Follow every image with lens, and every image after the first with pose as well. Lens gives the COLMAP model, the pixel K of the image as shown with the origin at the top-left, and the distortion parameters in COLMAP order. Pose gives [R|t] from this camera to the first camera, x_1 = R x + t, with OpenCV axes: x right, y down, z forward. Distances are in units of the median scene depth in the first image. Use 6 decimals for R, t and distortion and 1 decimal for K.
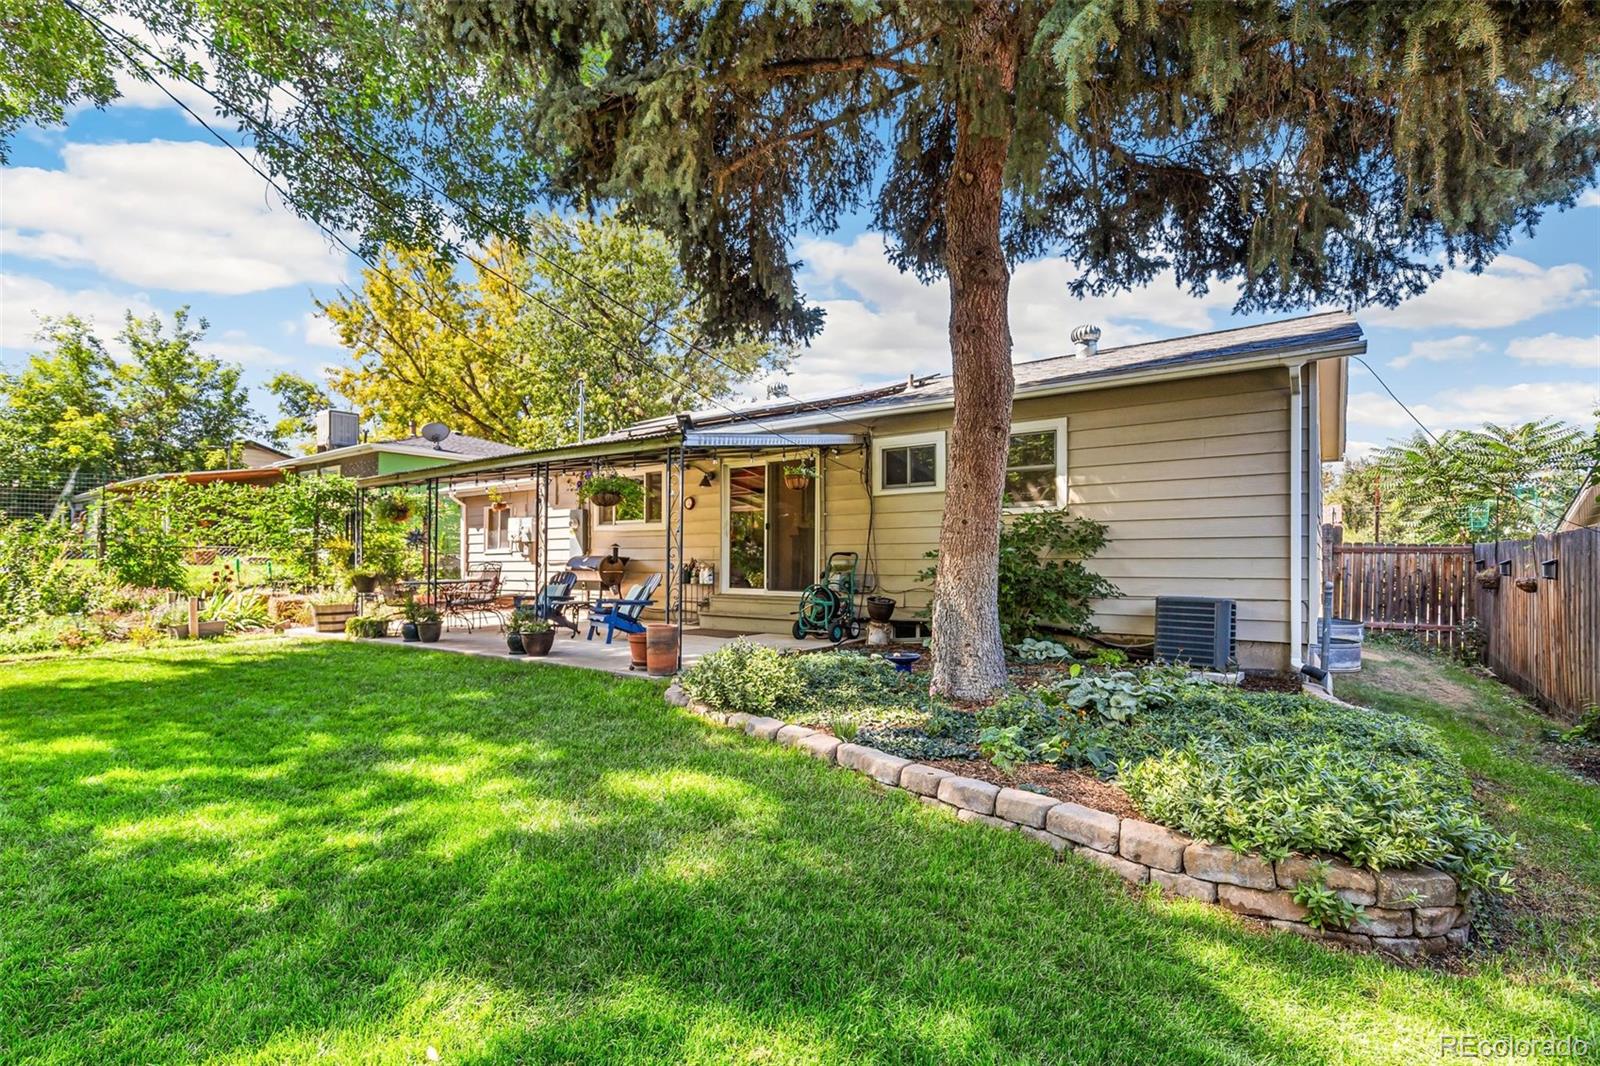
lens RADIAL K [[694.4, 0, 818.5], [0, 694.4, 546.1], [0, 0, 1]] dist [0.003036, -0.000065]
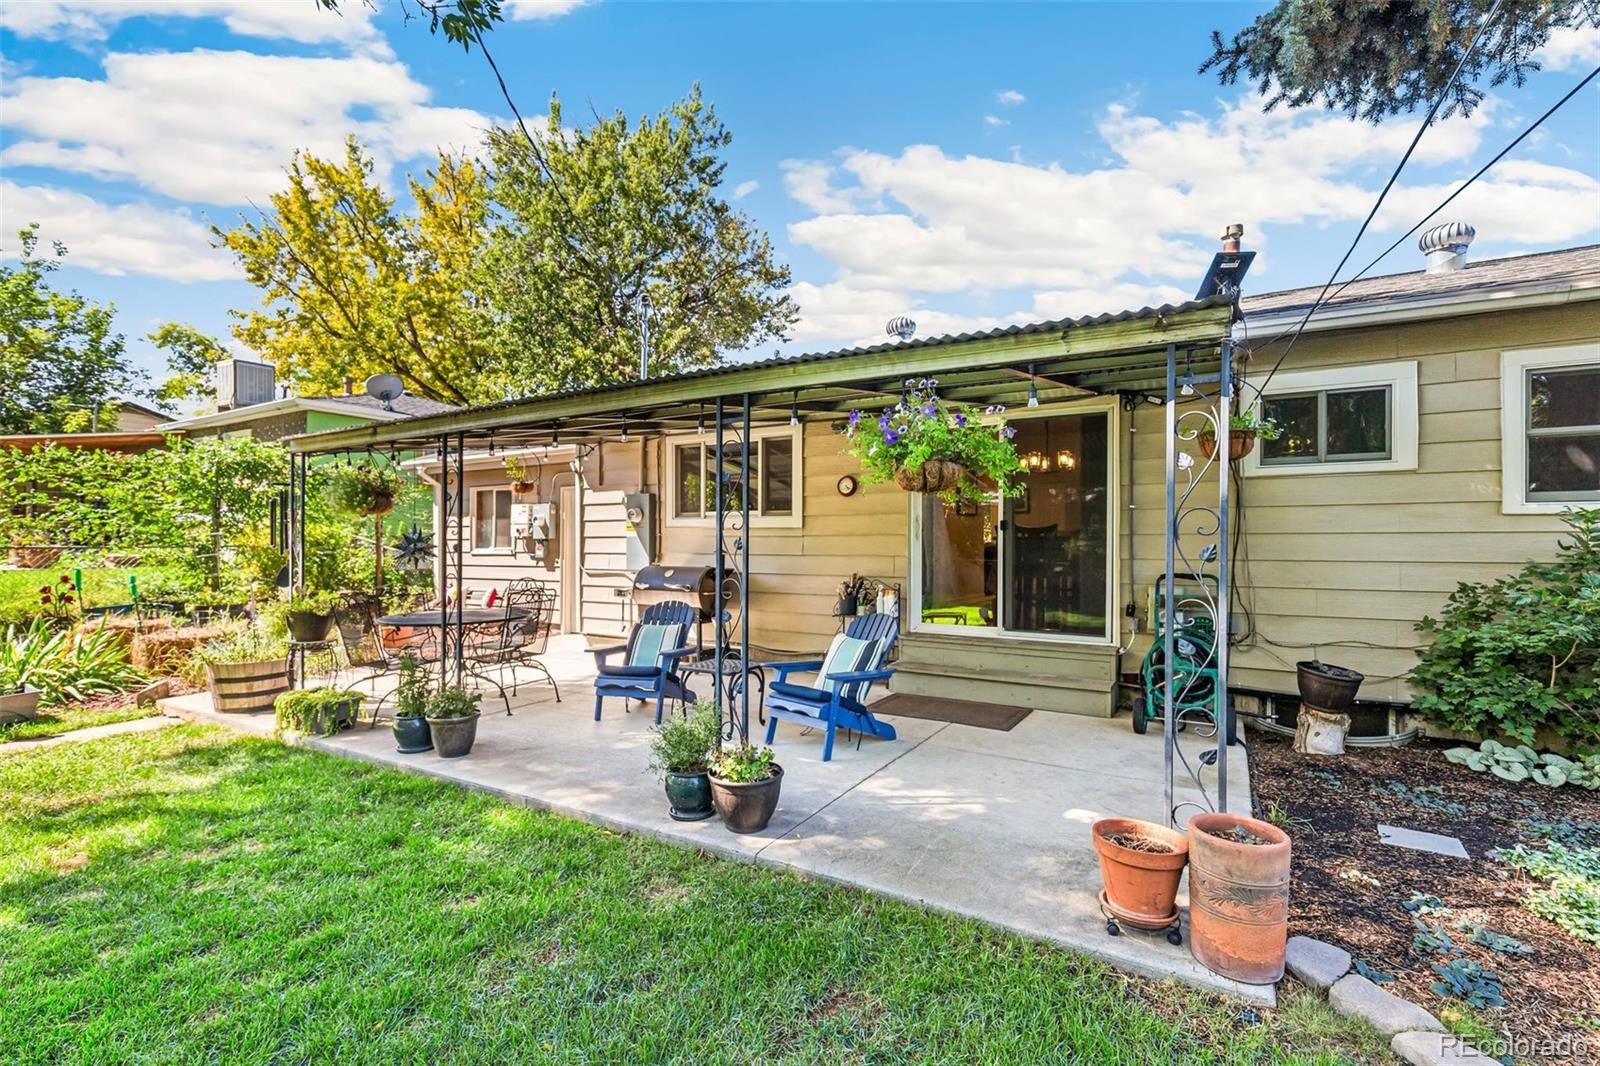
lens RADIAL K [[687.7, 0, 809.0], [0, 687.7, 542.5], [0, 0, 1]] dist [0.003085, 0.000063]
pose [[0.996571, 0.003737, 0.082661, -0.257049], [-0.005295, 0.999812, 0.018636, -0.020525], [-0.082575, -0.019009, 0.996404, 0.359868]]
